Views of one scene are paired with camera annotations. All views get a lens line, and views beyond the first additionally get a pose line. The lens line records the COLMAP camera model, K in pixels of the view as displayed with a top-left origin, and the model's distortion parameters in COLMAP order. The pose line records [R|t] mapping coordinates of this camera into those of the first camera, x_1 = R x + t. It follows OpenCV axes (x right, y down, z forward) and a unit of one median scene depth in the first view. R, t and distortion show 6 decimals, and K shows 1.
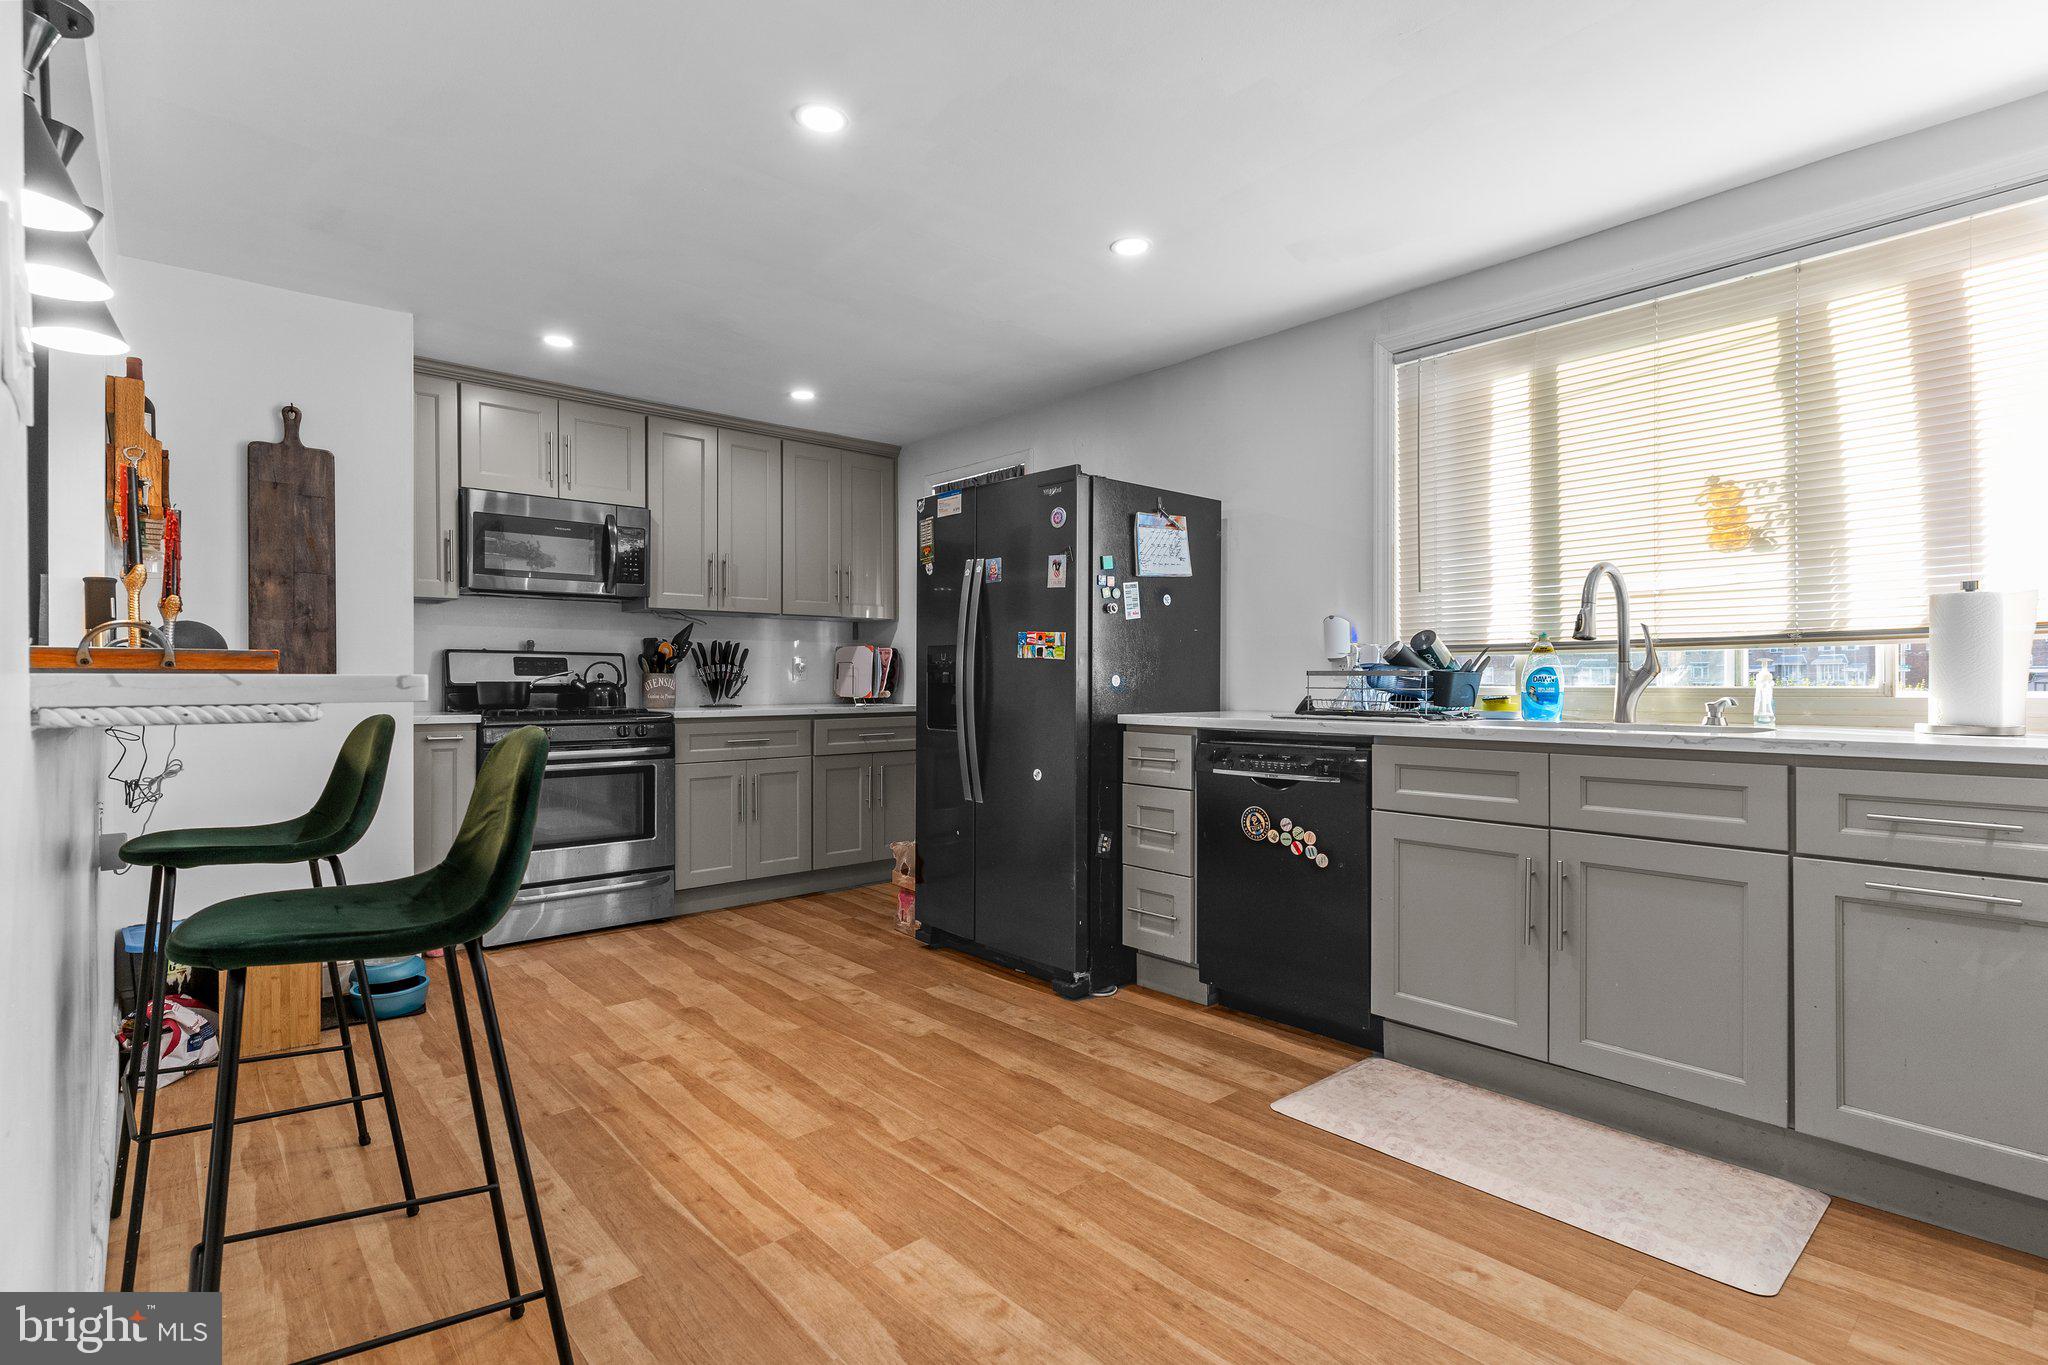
lens RADIAL K [[976.9, 0, 1020.7], [0, 976.9, 685.8], [0, 0, 1]] dist [0.004098, -0.001345]
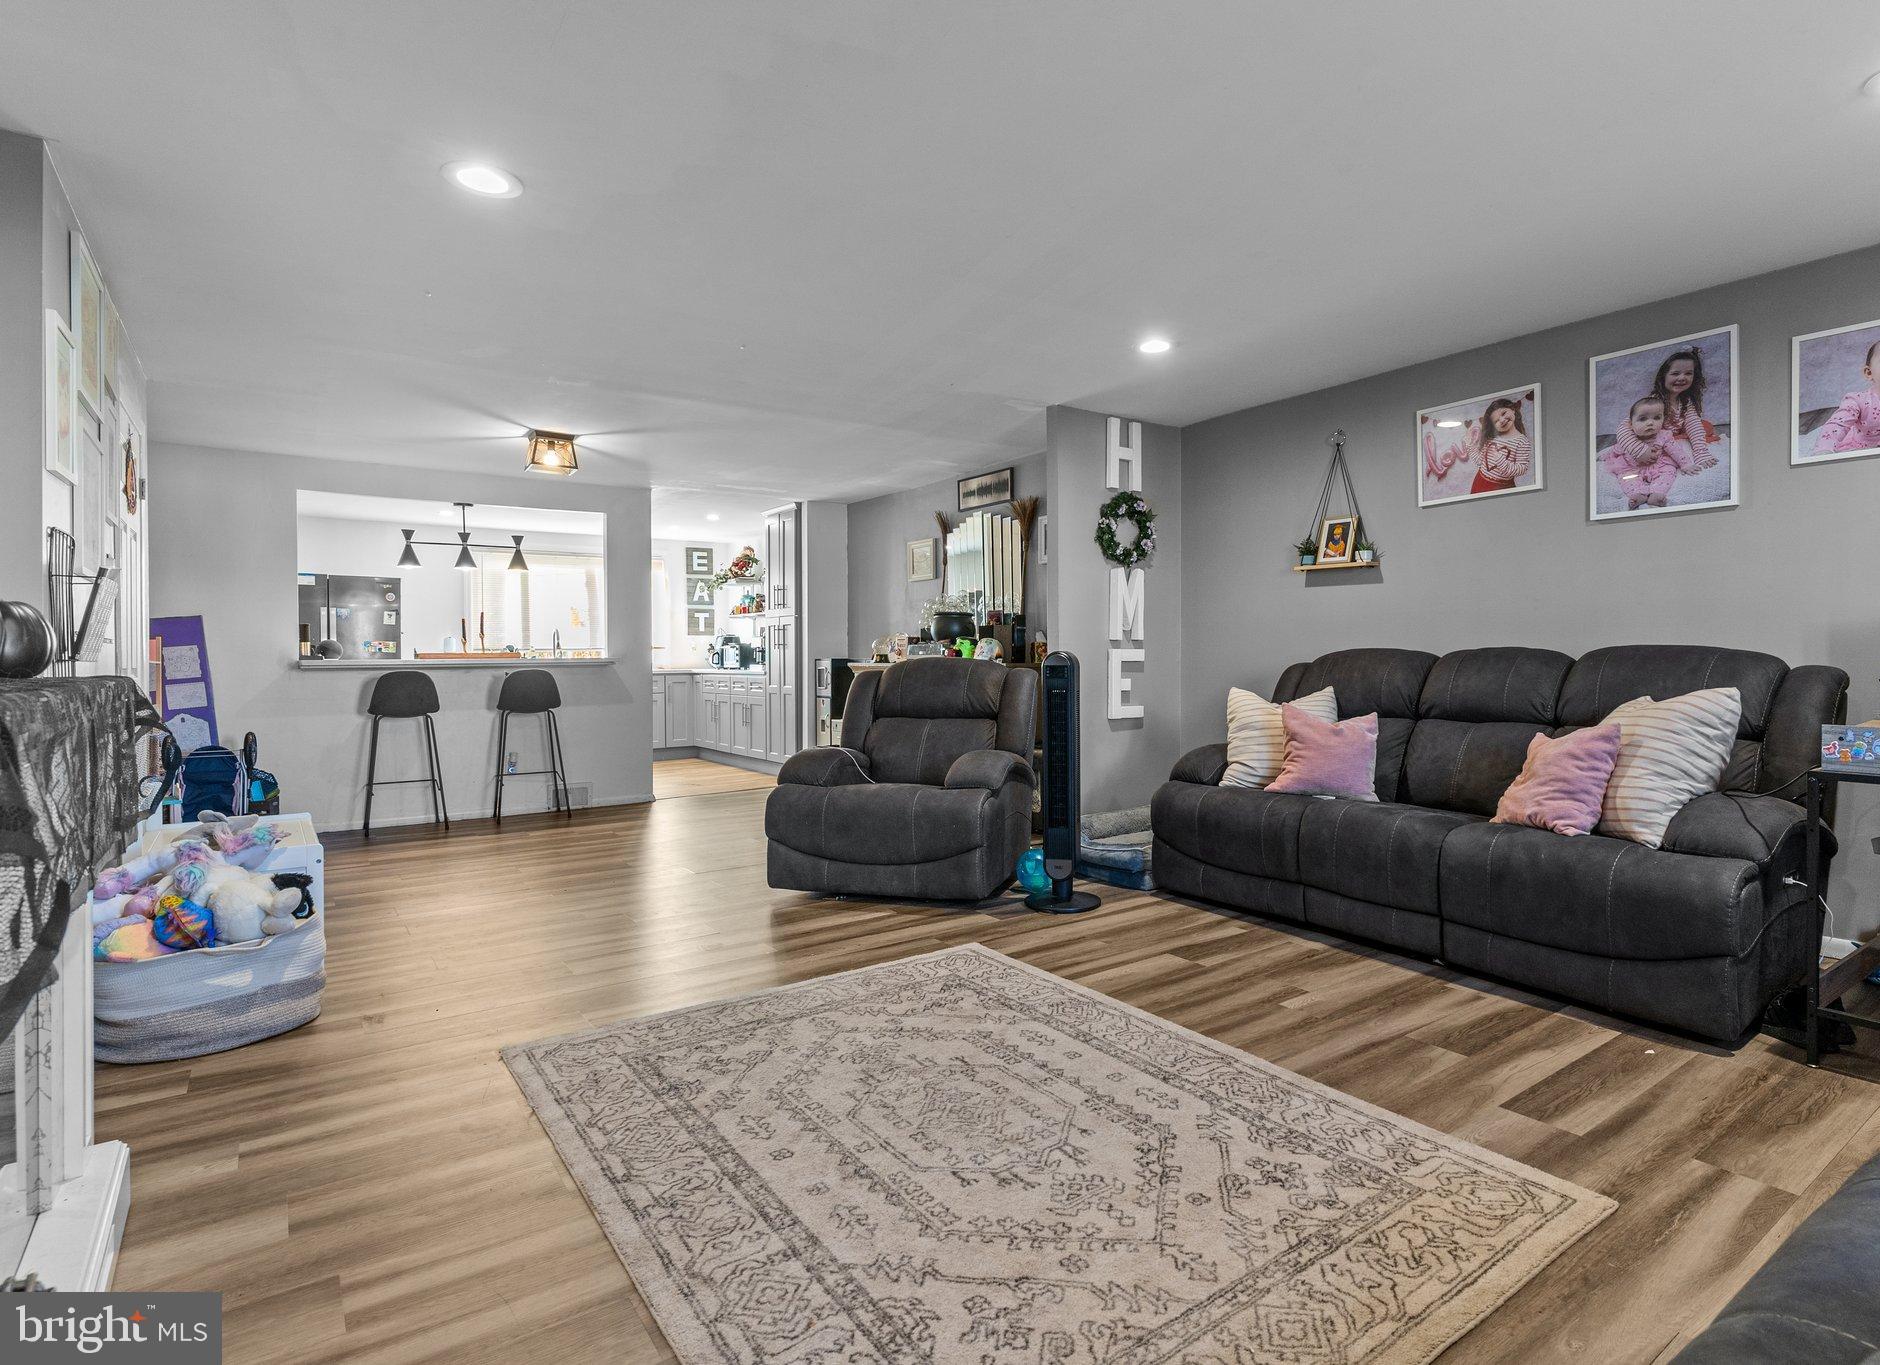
lens RADIAL K [[974.7, 0, 1019.0], [0, 974.7, 656.0], [0, 0, 1]] dist [-0.000549, -0.000002]
pose [[0.073330, 0.000661, 0.997307, -2.521195], [0.014770, 0.999889, -0.001749, 0.010770], [-0.997198, 0.014859, 0.073312, -0.871733]]
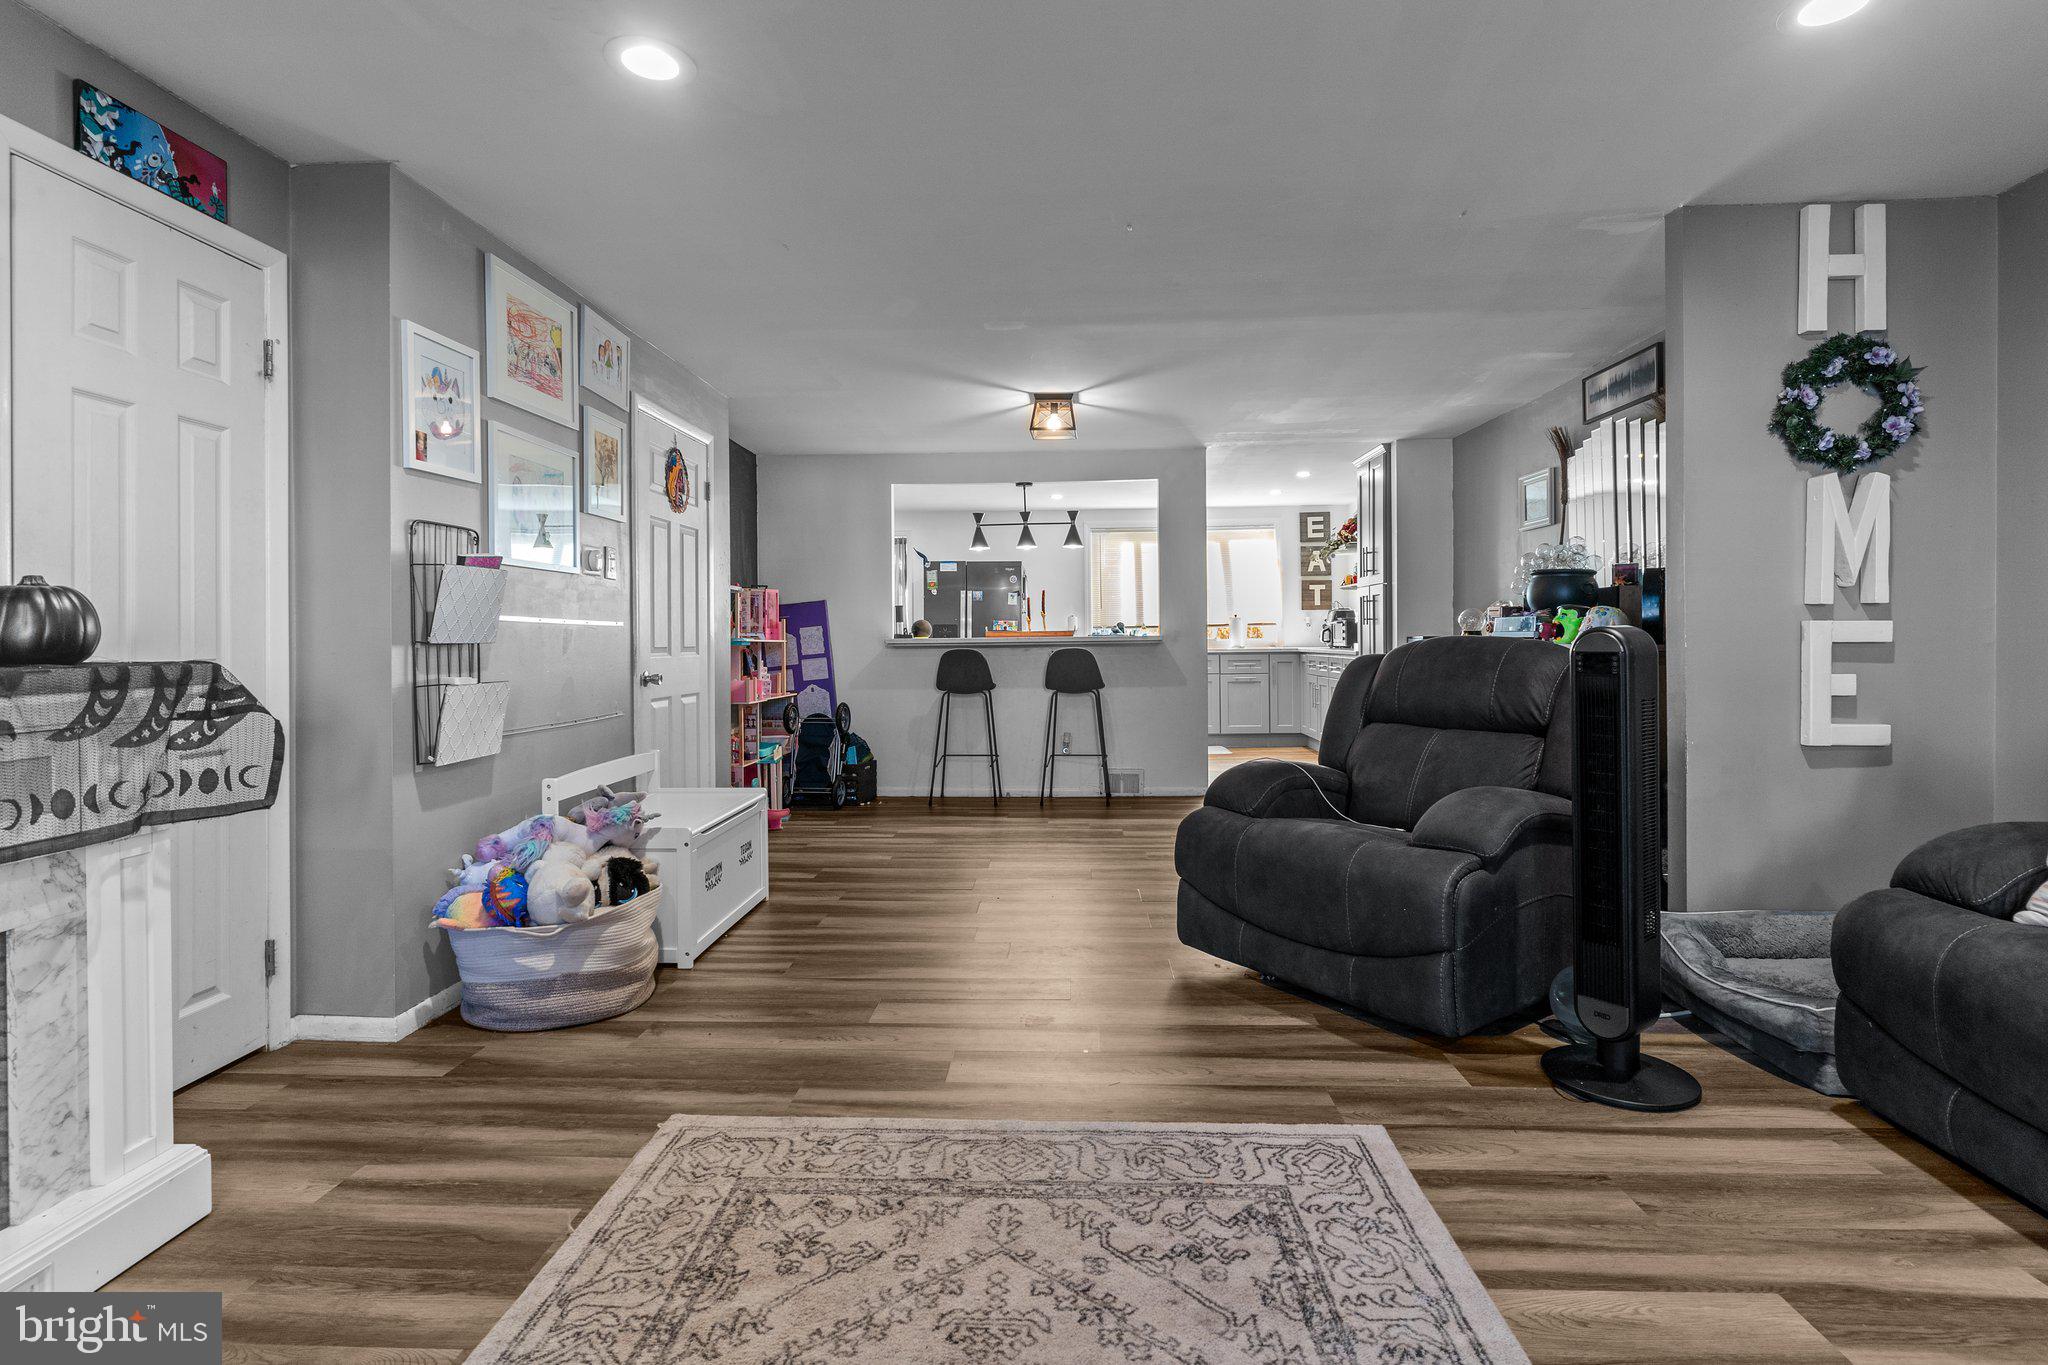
lens RADIAL K [[990.4, 0, 1027.0], [0, 990.4, 640.0], [0, 0, 1]] dist [0.001009, -0.000122]
pose [[0.697305, -0.007163, 0.716739, -2.051281], [0.014101, 0.999894, -0.003726, 0.009726], [-0.716636, 0.012705, 0.697332, -1.031673]]
